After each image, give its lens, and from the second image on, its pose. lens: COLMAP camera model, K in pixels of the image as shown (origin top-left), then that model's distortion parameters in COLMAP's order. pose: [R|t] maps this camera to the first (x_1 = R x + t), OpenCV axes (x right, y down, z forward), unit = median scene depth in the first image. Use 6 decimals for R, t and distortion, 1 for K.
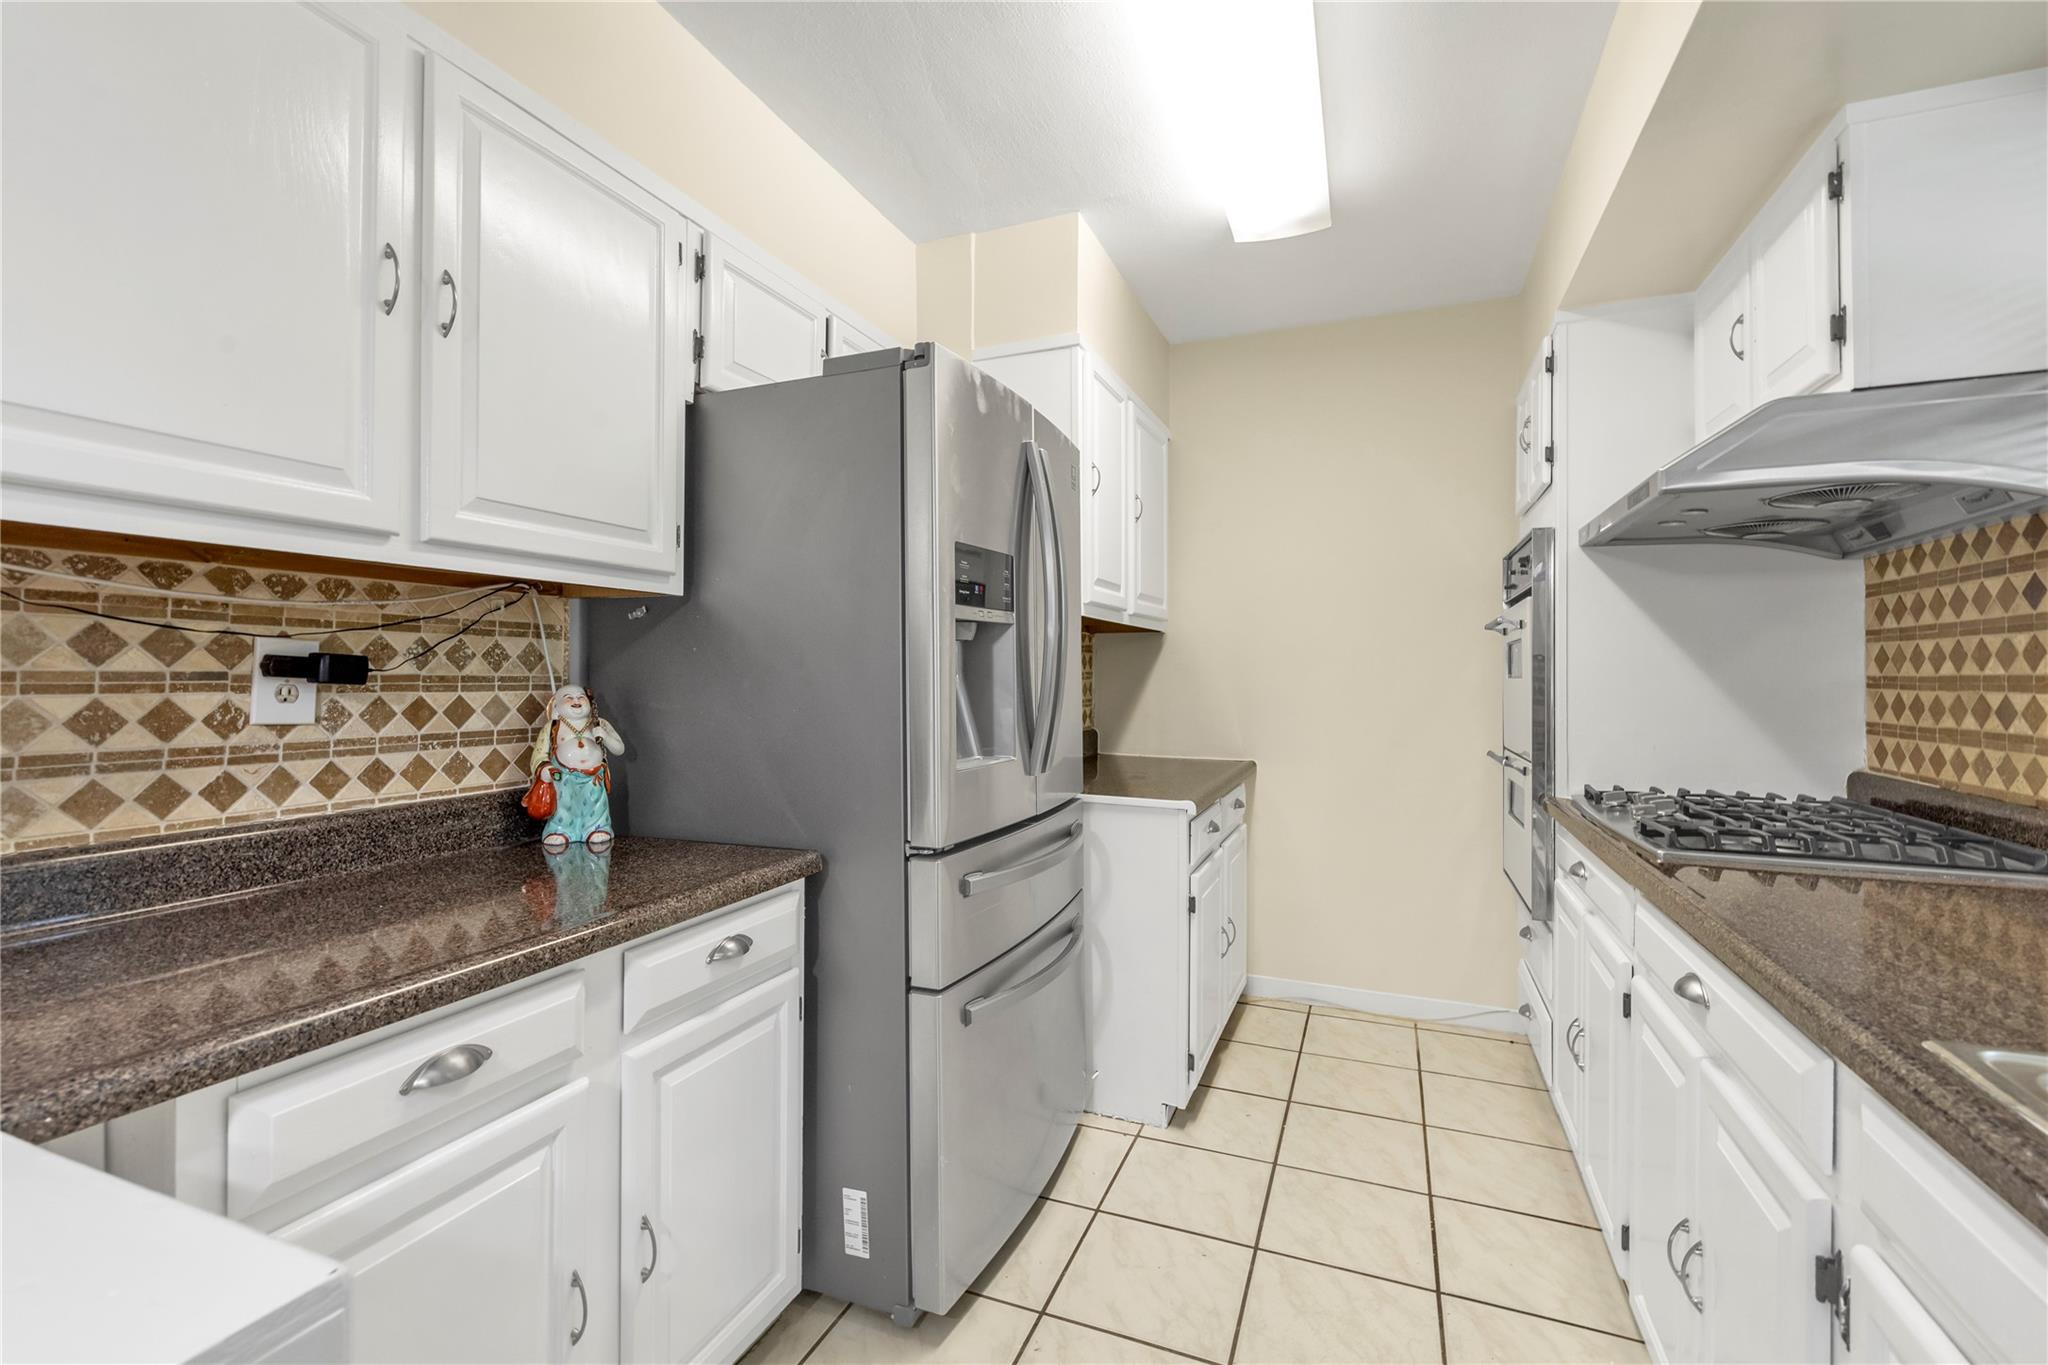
lens RADIAL K [[889.0, 0, 1020.0], [0, 889.0, 663.0], [0, 0, 1]] dist [-0.002270, -0.000474]
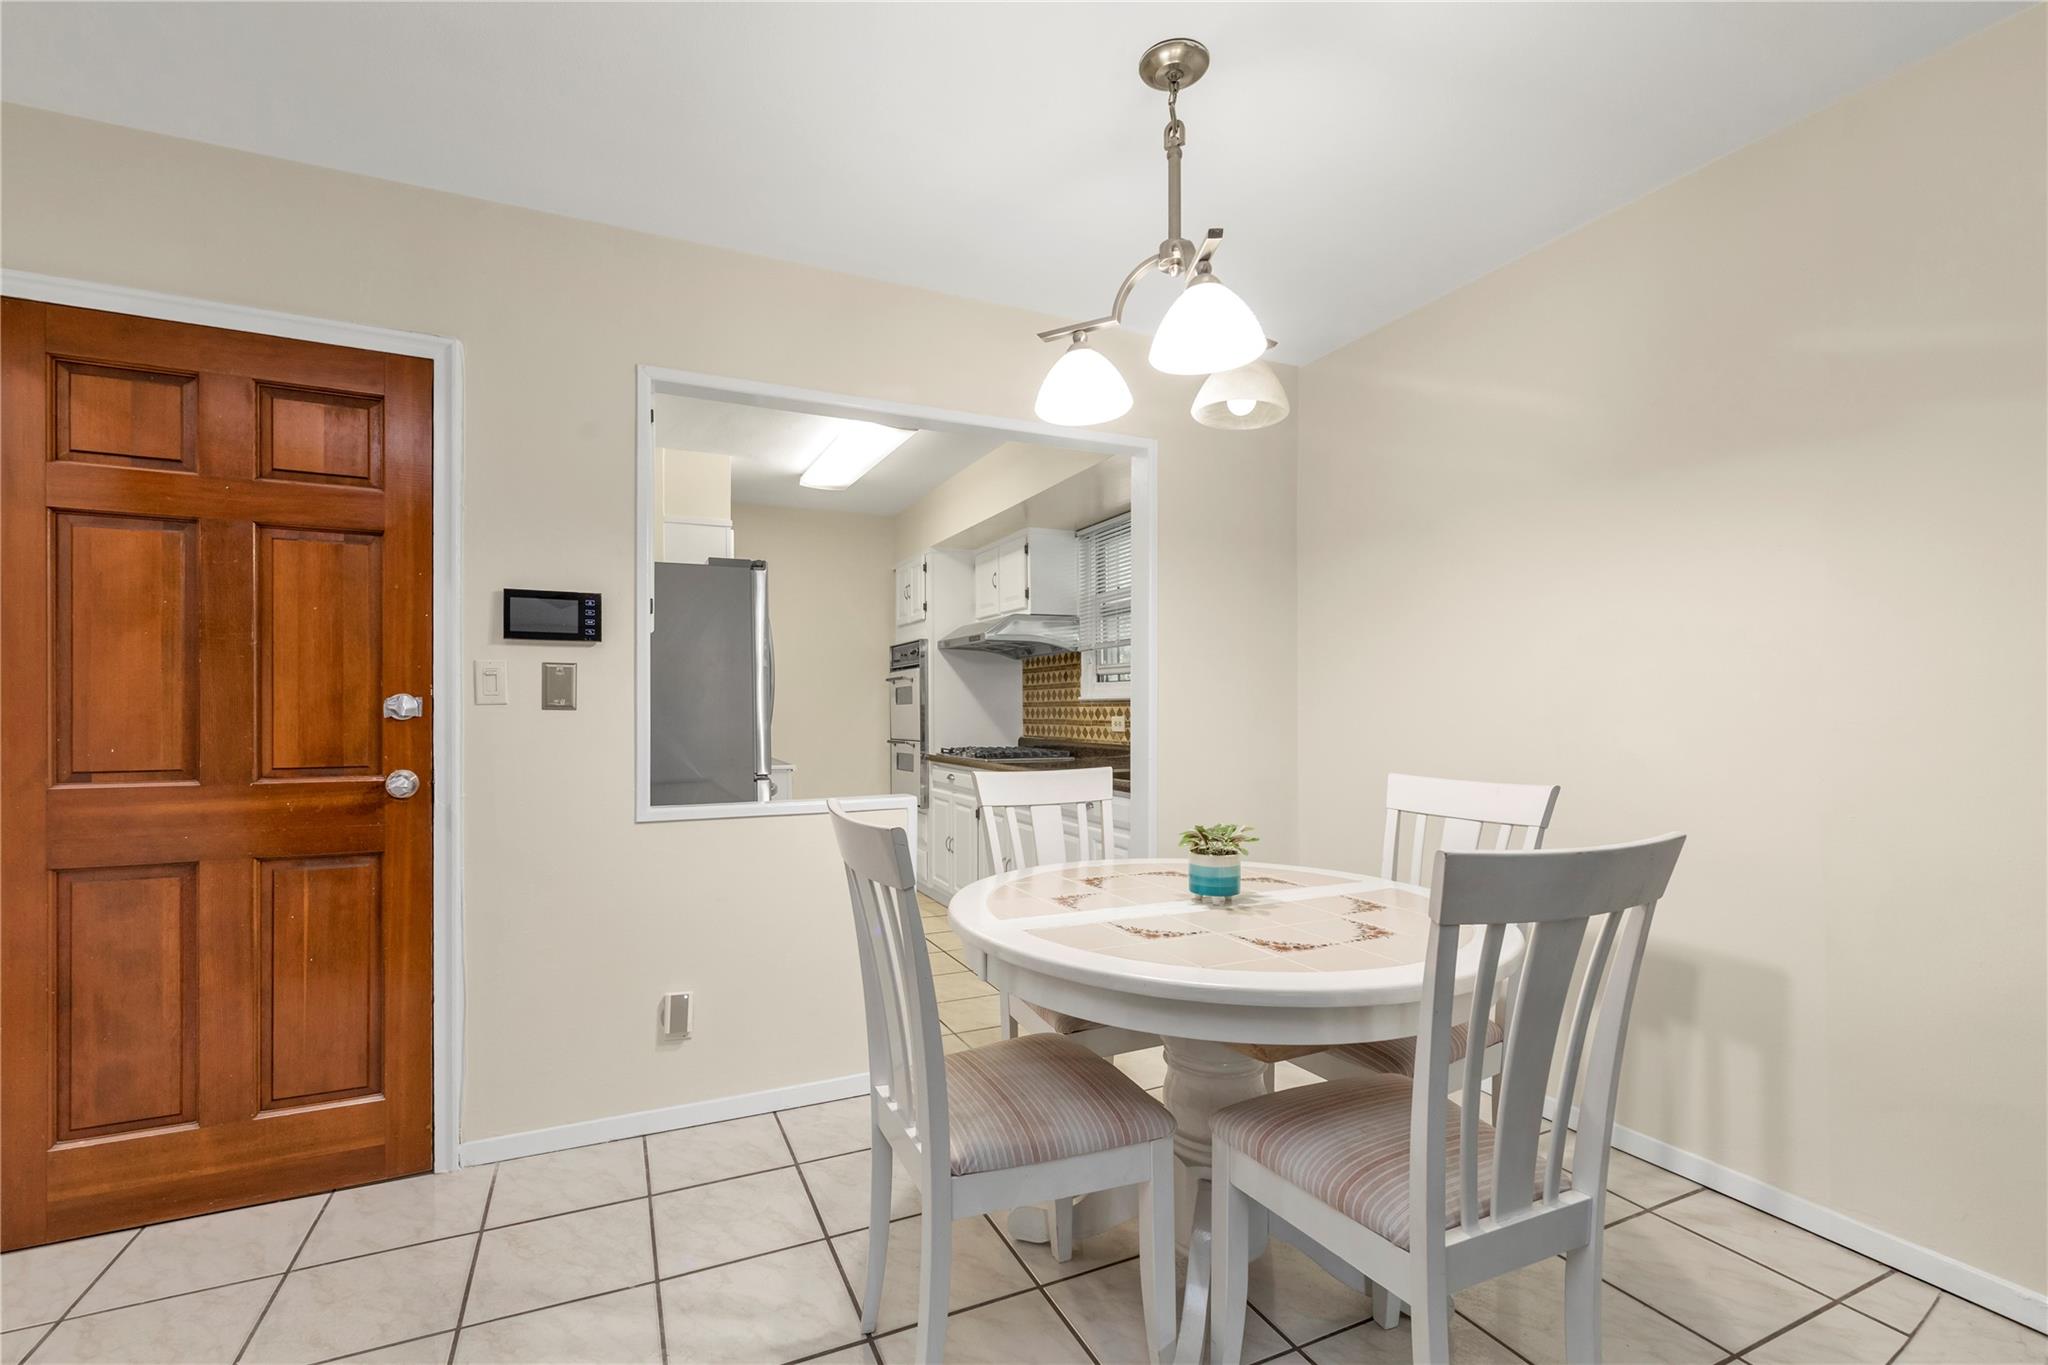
lens RADIAL K [[889.0, 0, 1019.9], [0, 889.0, 704.5], [0, 0, 1]] dist [-0.002270, -0.000474]
pose [[0.674526, -0.004301, 0.738239, -1.198417], [-0.000773, 0.999978, 0.006532, 0.003311], [-0.738251, -0.004977, 0.674508, -0.939968]]
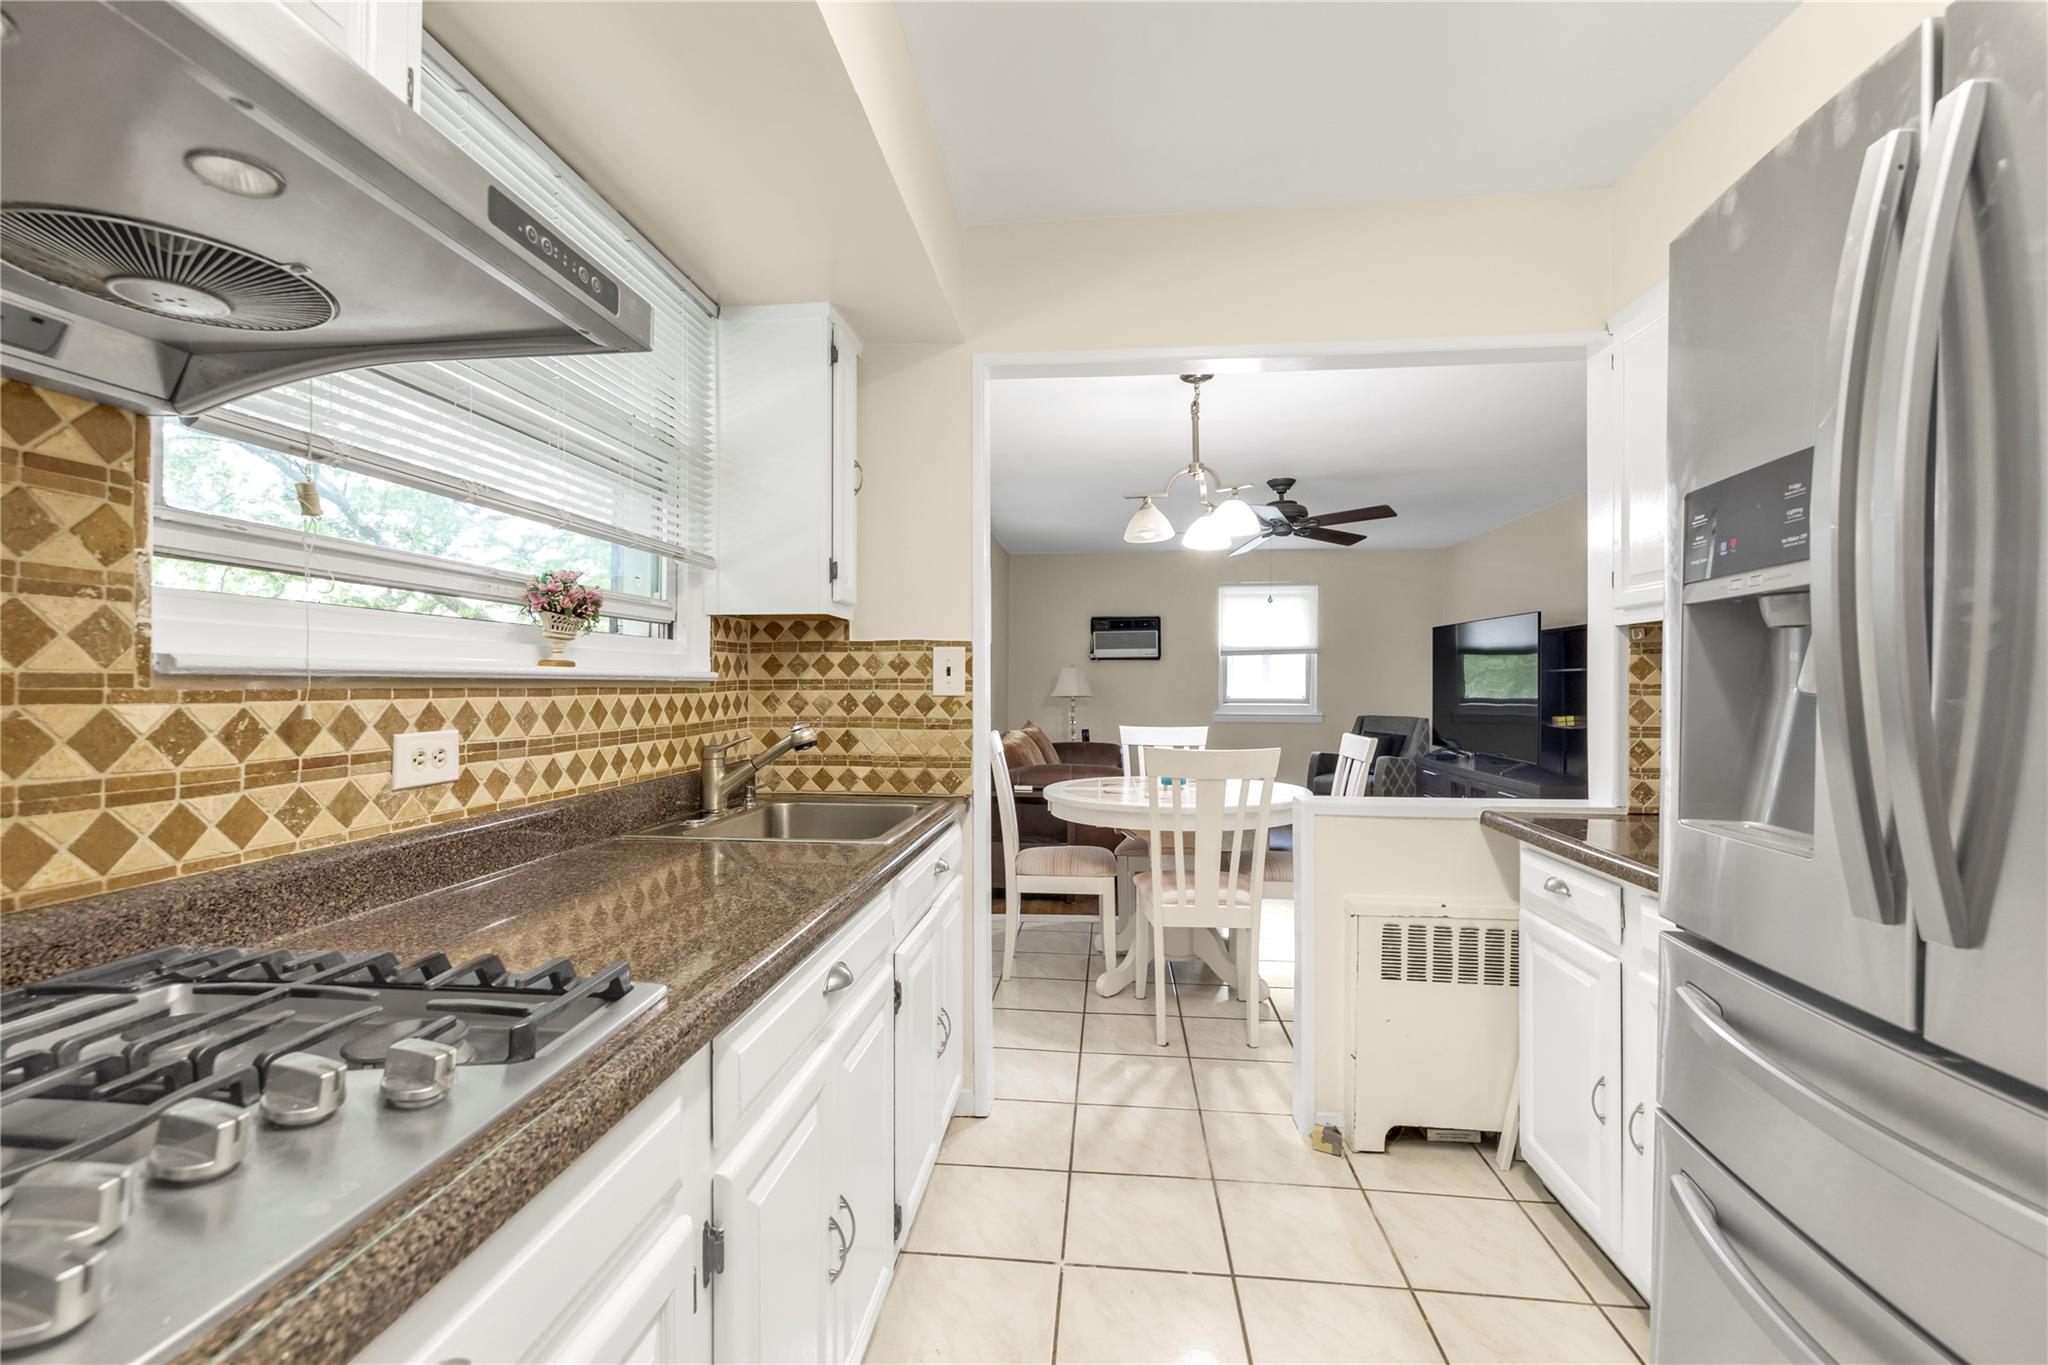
lens RADIAL K [[889.0, 0, 1020.6], [0, 889.0, 689.8], [0, 0, 1]] dist [-0.002270, -0.000474]
pose [[-0.958863, -0.005791, -0.283809, 0.556641], [-0.004706, 0.999979, -0.004505, 0.018843], [0.283829, -0.002984, -0.958870, 1.359122]]
